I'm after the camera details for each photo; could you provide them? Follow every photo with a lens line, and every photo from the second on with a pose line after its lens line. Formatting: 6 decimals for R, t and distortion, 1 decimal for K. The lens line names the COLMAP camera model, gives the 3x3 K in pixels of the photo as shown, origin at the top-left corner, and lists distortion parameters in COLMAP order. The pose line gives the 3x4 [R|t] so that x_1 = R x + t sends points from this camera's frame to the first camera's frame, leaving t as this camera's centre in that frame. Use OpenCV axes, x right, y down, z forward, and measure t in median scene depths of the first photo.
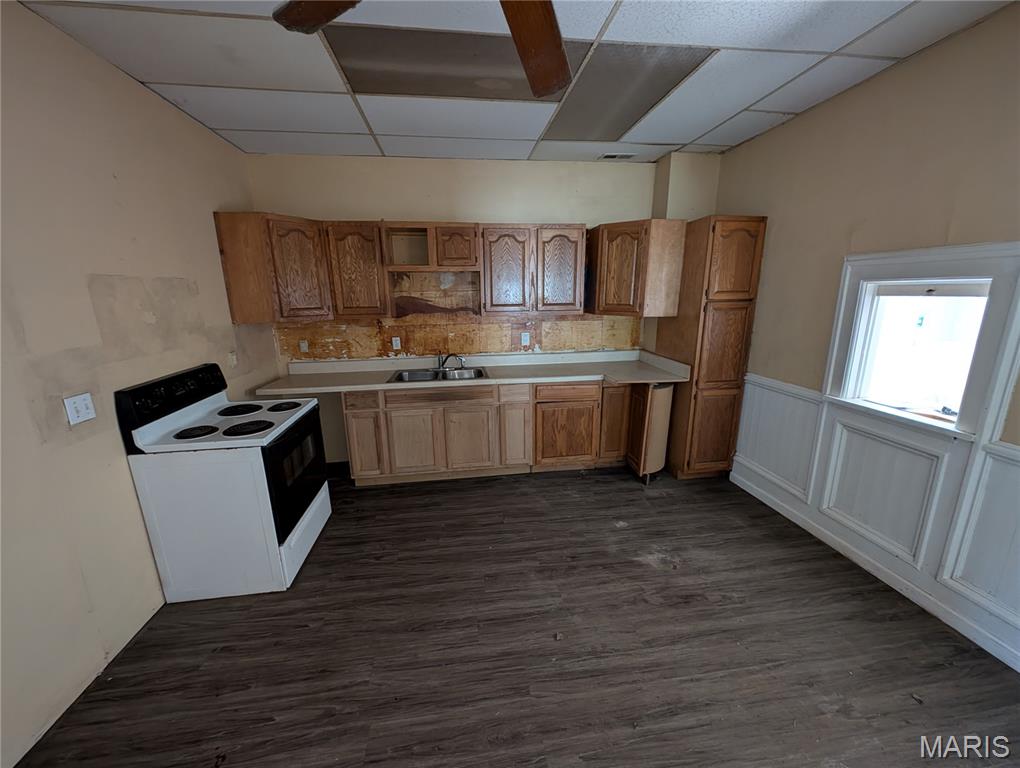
lens RADIAL K [[379.4, 0, 507.4], [0, 379.4, 383.0], [0, 0, 1]] dist [0.003925, -0.003051]
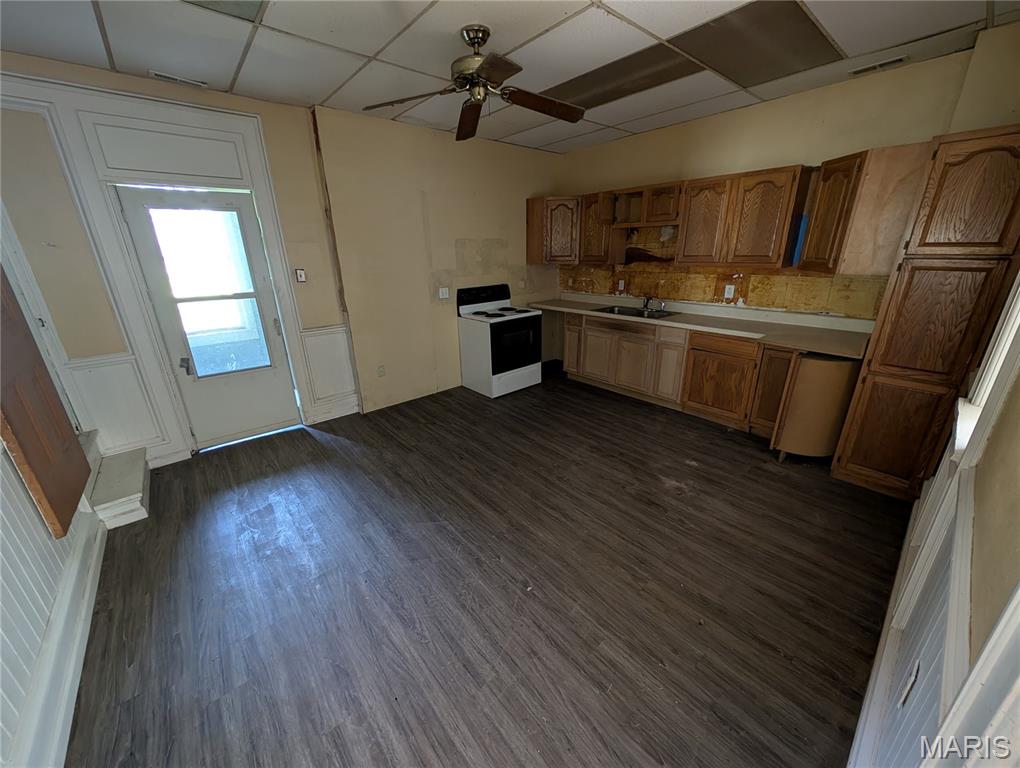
lens RADIAL K [[379.4, 0, 509.2], [0, 379.4, 381.4], [0, 0, 1]] dist [0.003925, -0.003051]
pose [[0.547263, 0.280322, -0.788621, 0.727796], [-0.183399, 0.959508, 0.213796, 0.006009], [0.816620, 0.027629, 0.576514, -0.067088]]
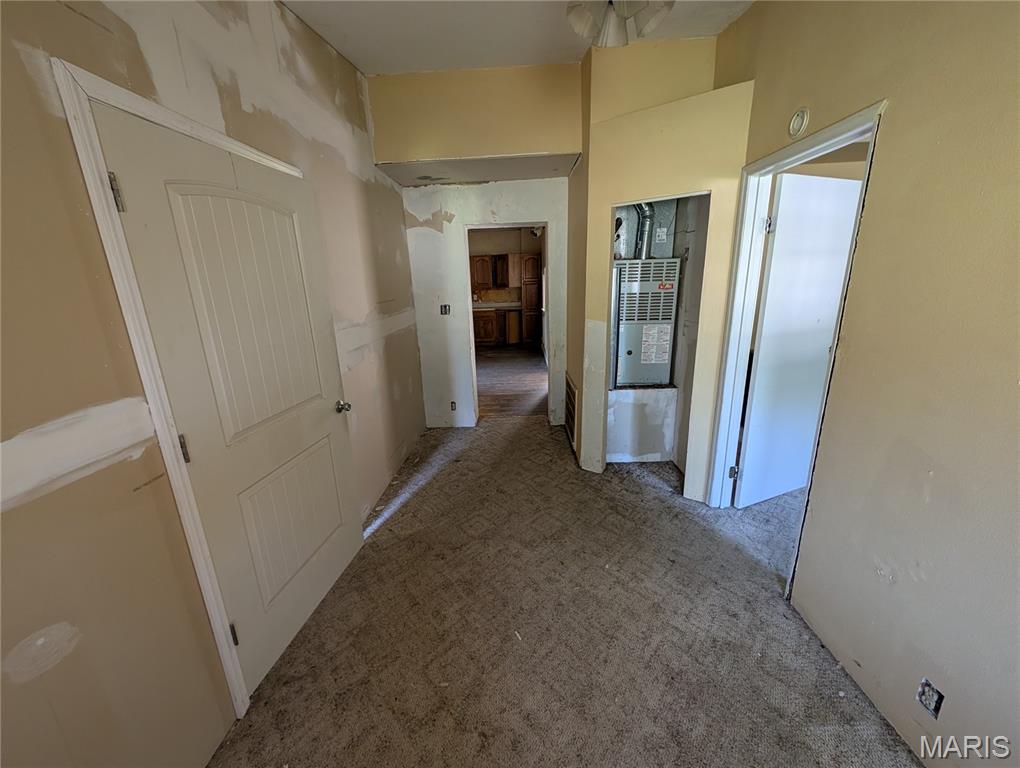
lens RADIAL K [[379.4, 0, 506.7], [0, 379.4, 378.9], [0, 0, 1]] dist [0.003925, -0.003051]
pose [[0.984035, 0.024522, -0.176279, 0.900673], [-0.020161, 0.999446, 0.026489, 0.456358], [0.176831, -0.022513, 0.983984, -1.895602]]
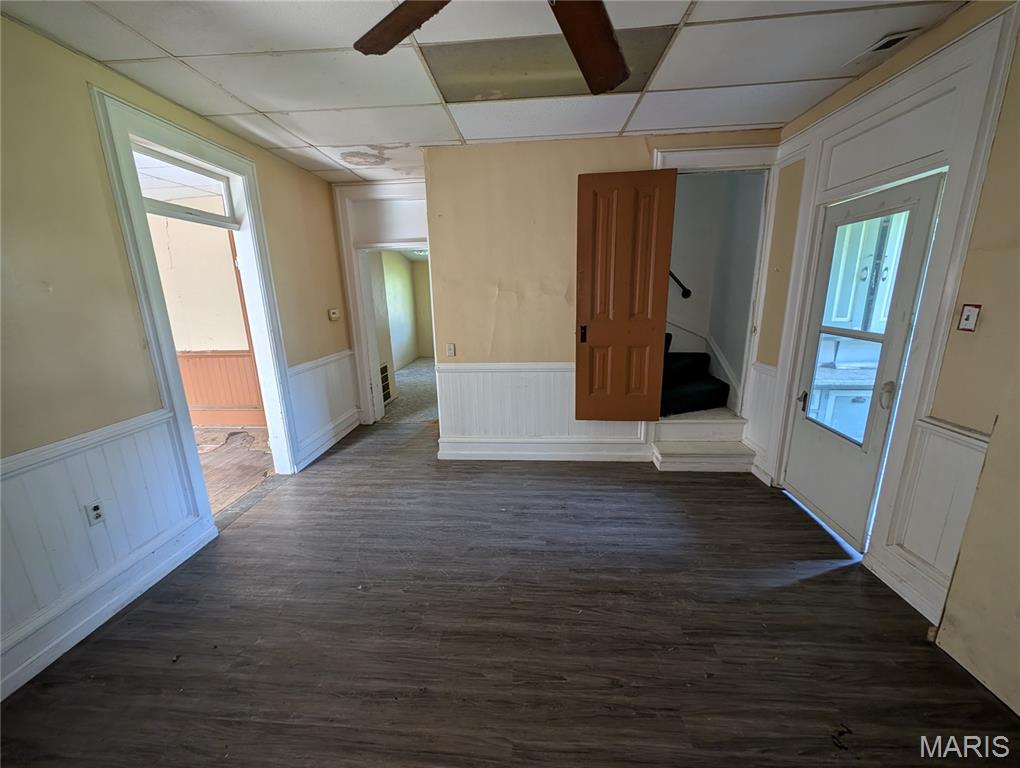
lens RADIAL K [[379.4, 0, 509.3], [0, 379.4, 382.1], [0, 0, 1]] dist [0.003925, -0.003051]
pose [[-0.979030, -0.006043, 0.203628, -0.052940], [0.085079, 0.896088, 0.435647, -0.152053], [-0.185101, 0.443836, -0.876782, 0.717452]]
